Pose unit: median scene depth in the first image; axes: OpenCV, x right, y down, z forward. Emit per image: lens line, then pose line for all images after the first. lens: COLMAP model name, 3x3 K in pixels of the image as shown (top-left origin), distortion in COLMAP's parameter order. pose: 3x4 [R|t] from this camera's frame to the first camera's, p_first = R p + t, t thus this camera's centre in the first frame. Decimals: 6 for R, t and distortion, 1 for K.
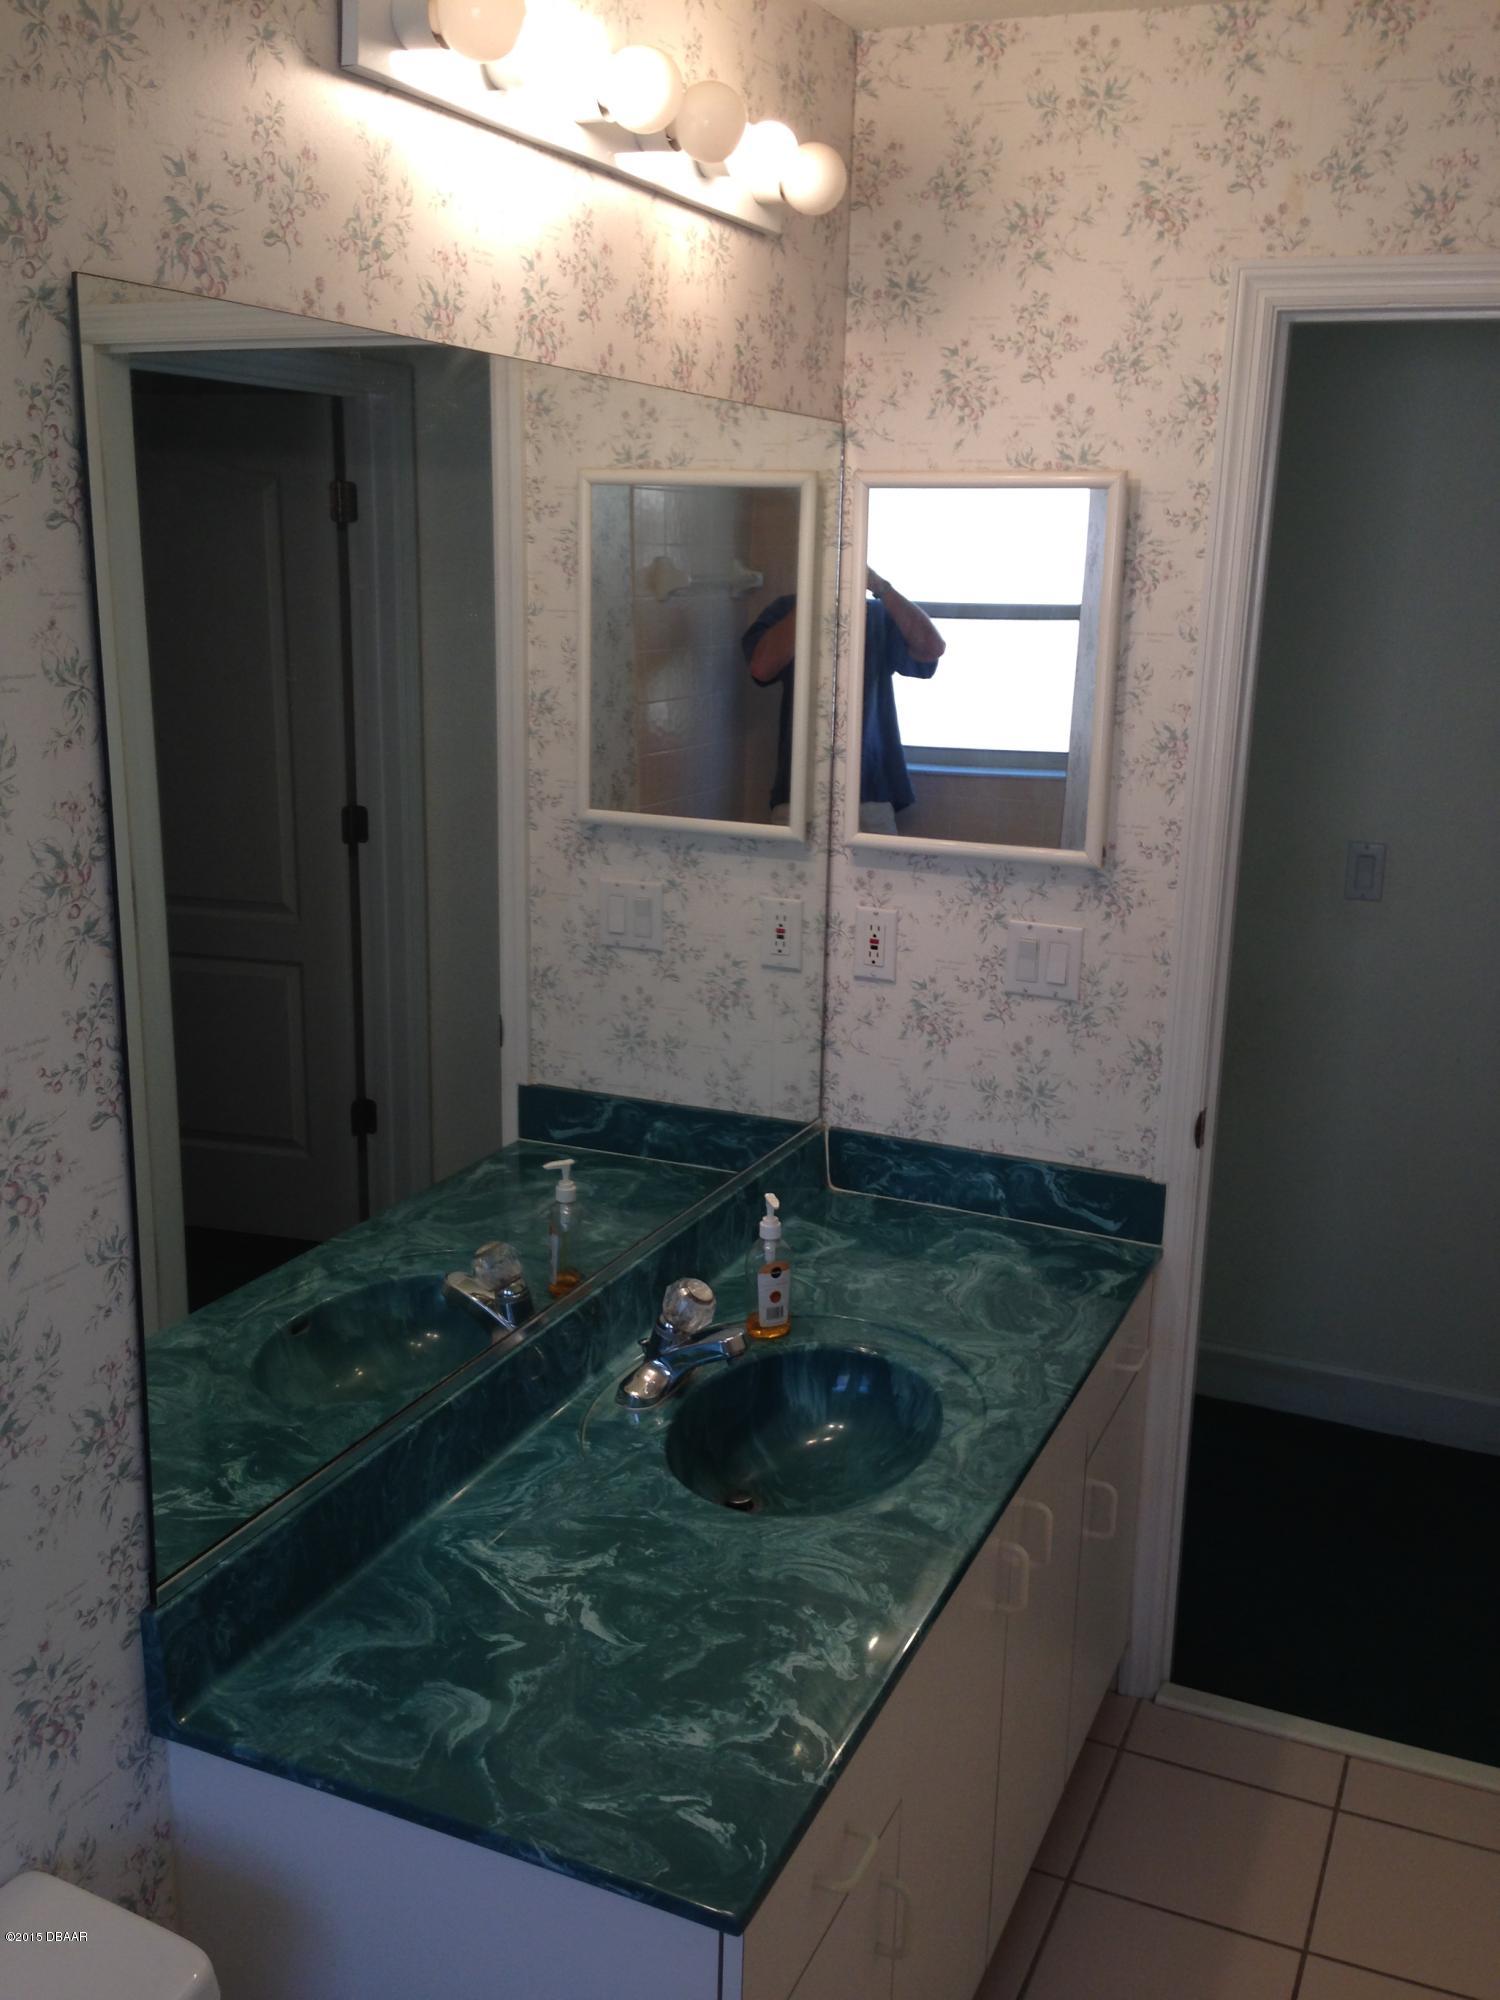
lens RADIAL K [[1825.6, 0, 748.2], [0, 1825.6, 1029.1], [0, 0, 1]] dist [0.111896, -0.236489]
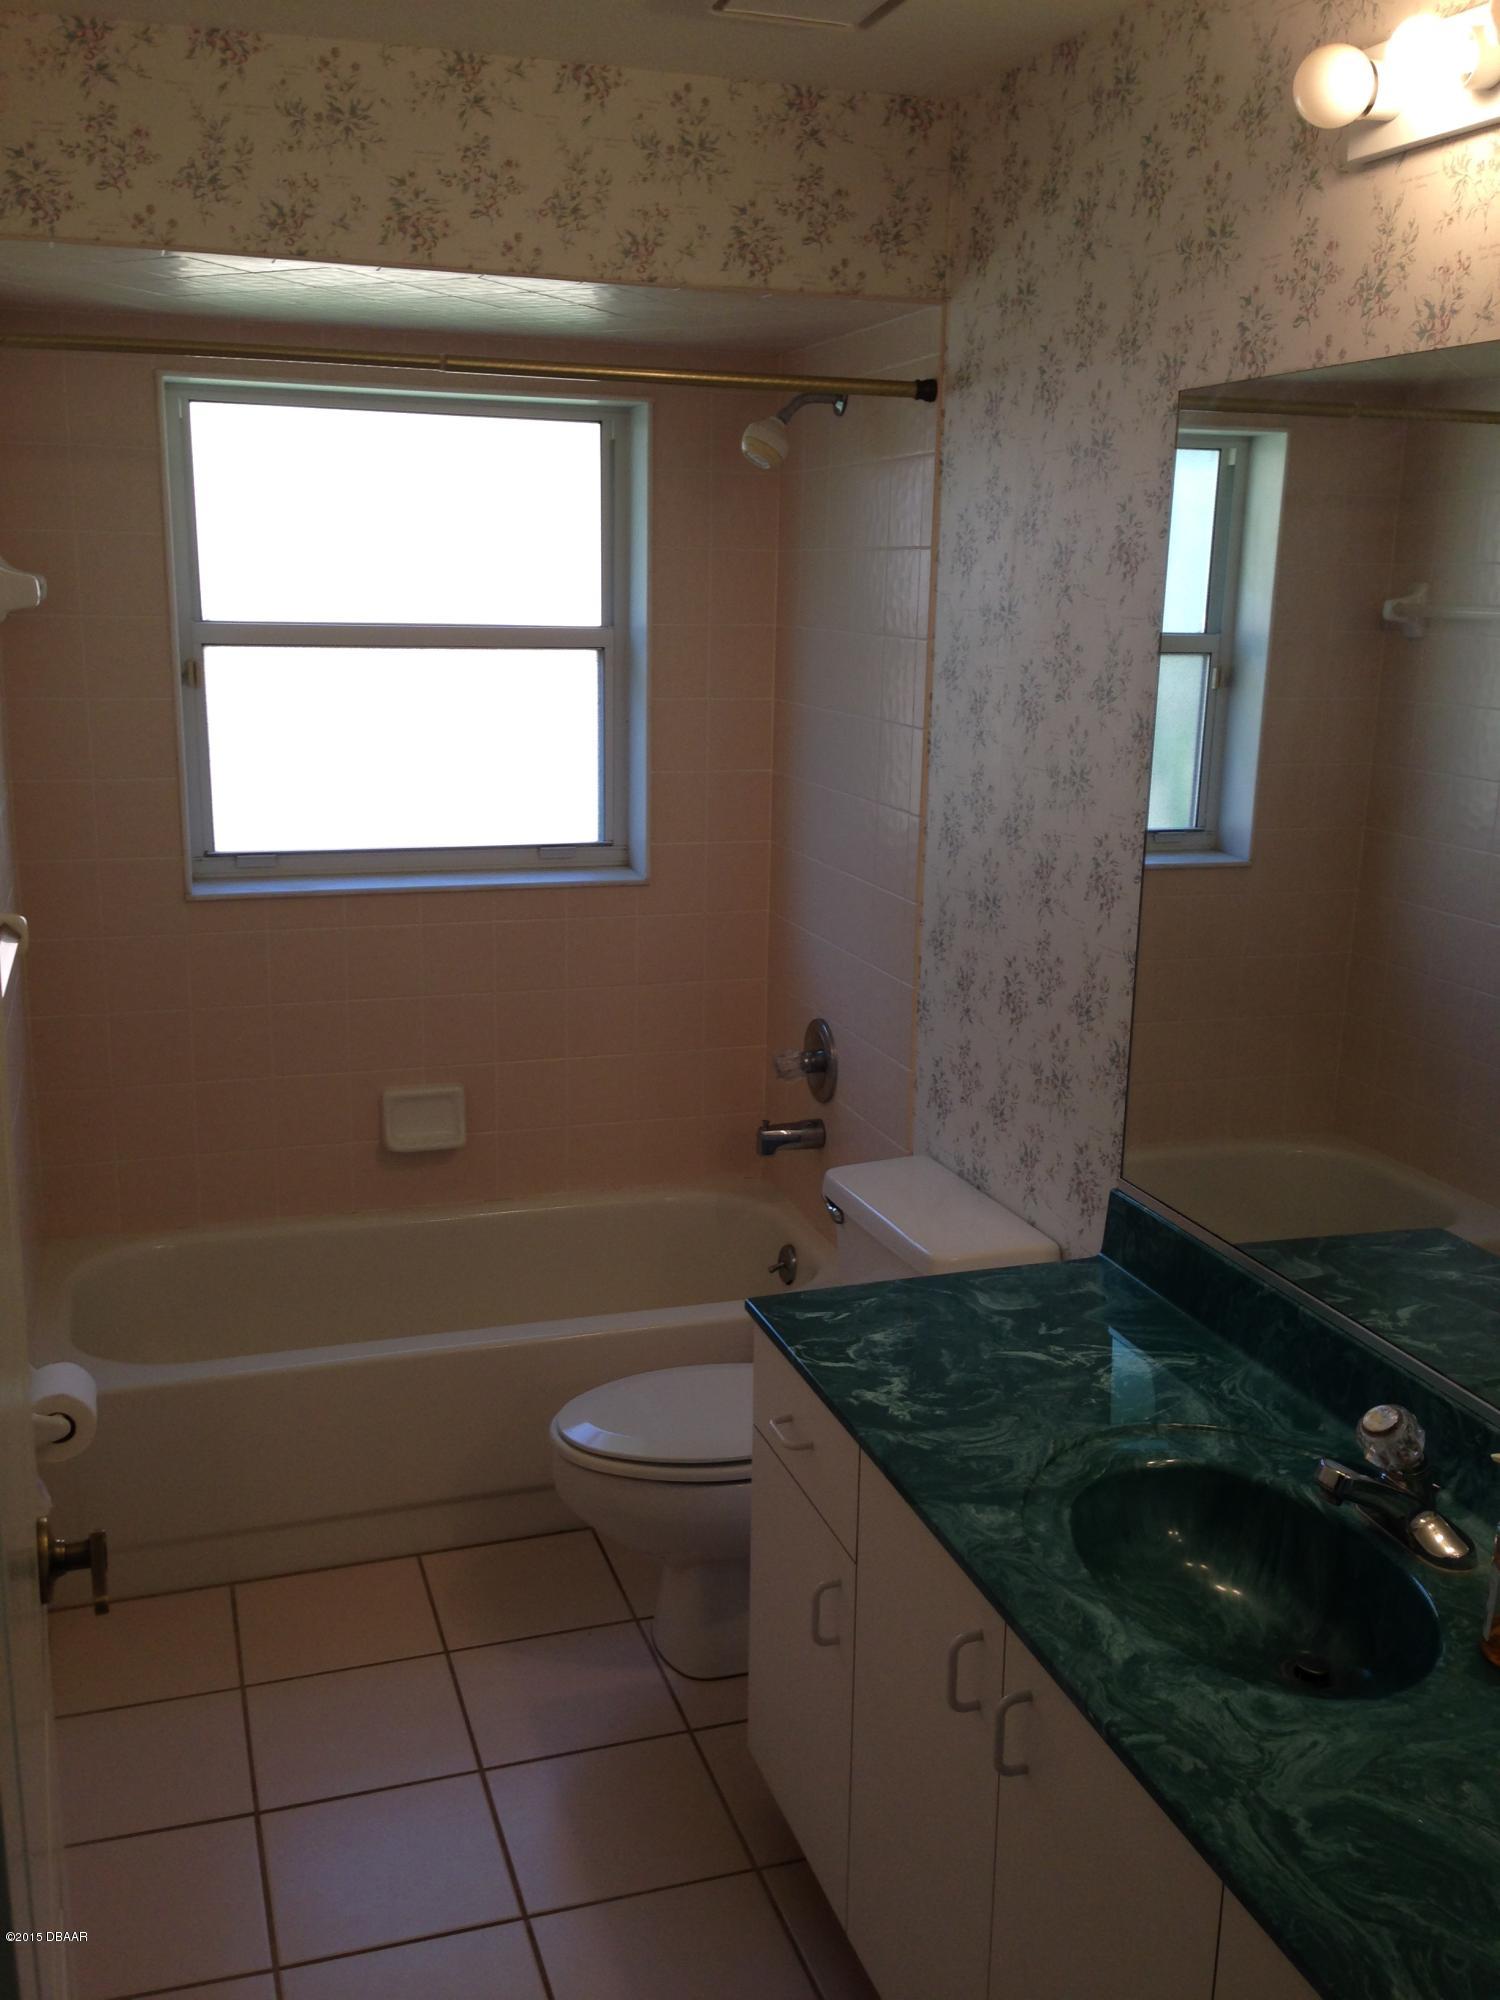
lens RADIAL K [[1825.6, 0, 748.2], [0, 1825.6, 1029.1], [0, 0, 1]] dist [0.111896, -0.236489]
pose [[-0.738119, 0.126029, -0.662795, 0.934424], [-0.203572, 0.895006, 0.396891, -0.375870], [0.643225, 0.427879, -0.634965, 1.658106]]
